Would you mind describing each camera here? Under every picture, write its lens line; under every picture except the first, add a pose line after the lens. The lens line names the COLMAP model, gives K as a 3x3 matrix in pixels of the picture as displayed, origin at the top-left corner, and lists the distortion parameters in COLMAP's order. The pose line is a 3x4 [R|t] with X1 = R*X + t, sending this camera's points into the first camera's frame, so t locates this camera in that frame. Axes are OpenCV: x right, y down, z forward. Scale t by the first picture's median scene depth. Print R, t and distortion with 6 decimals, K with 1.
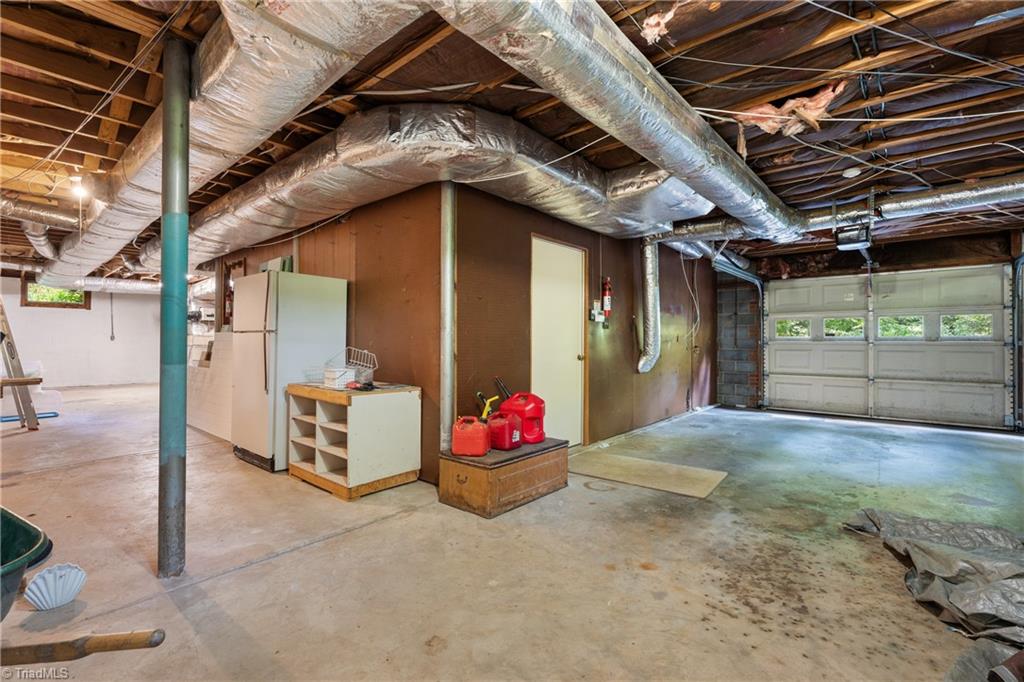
lens RADIAL K [[453.5, 0, 512.3], [0, 453.5, 338.5], [0, 0, 1]] dist [0.000166, 0.000038]
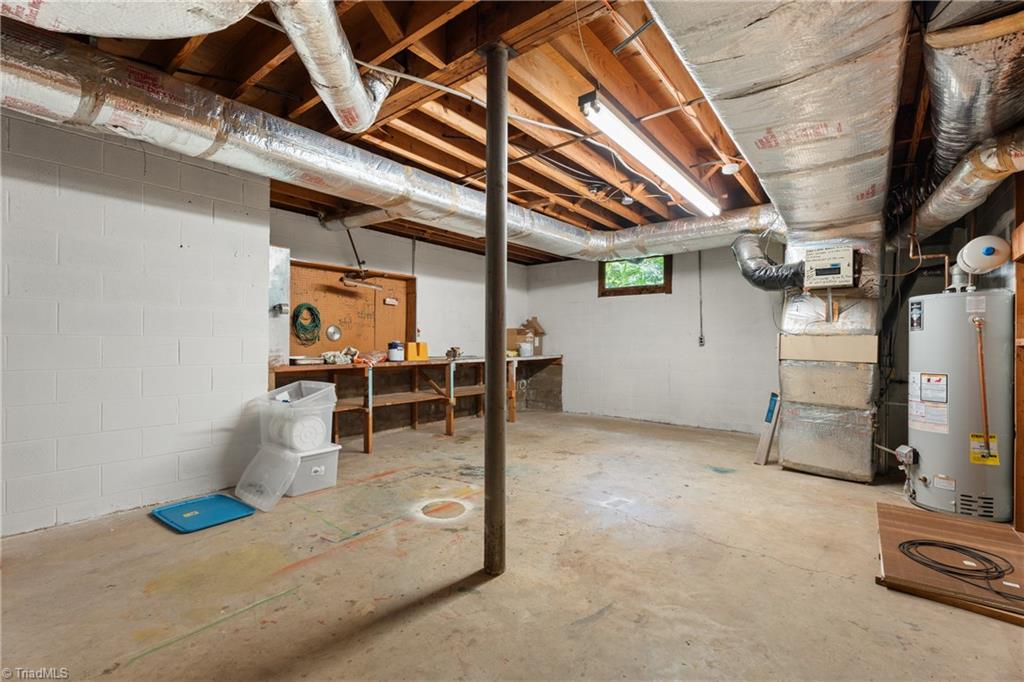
lens RADIAL K [[453.5, 0, 511.7], [0, 453.5, 342.2], [0, 0, 1]] dist [0.000166, 0.000038]
pose [[0.052882, -0.005686, -0.998585, -0.366778], [-0.000750, 0.999983, -0.005733, 0.003445], [0.998601, 0.001052, 0.052876, 0.789351]]
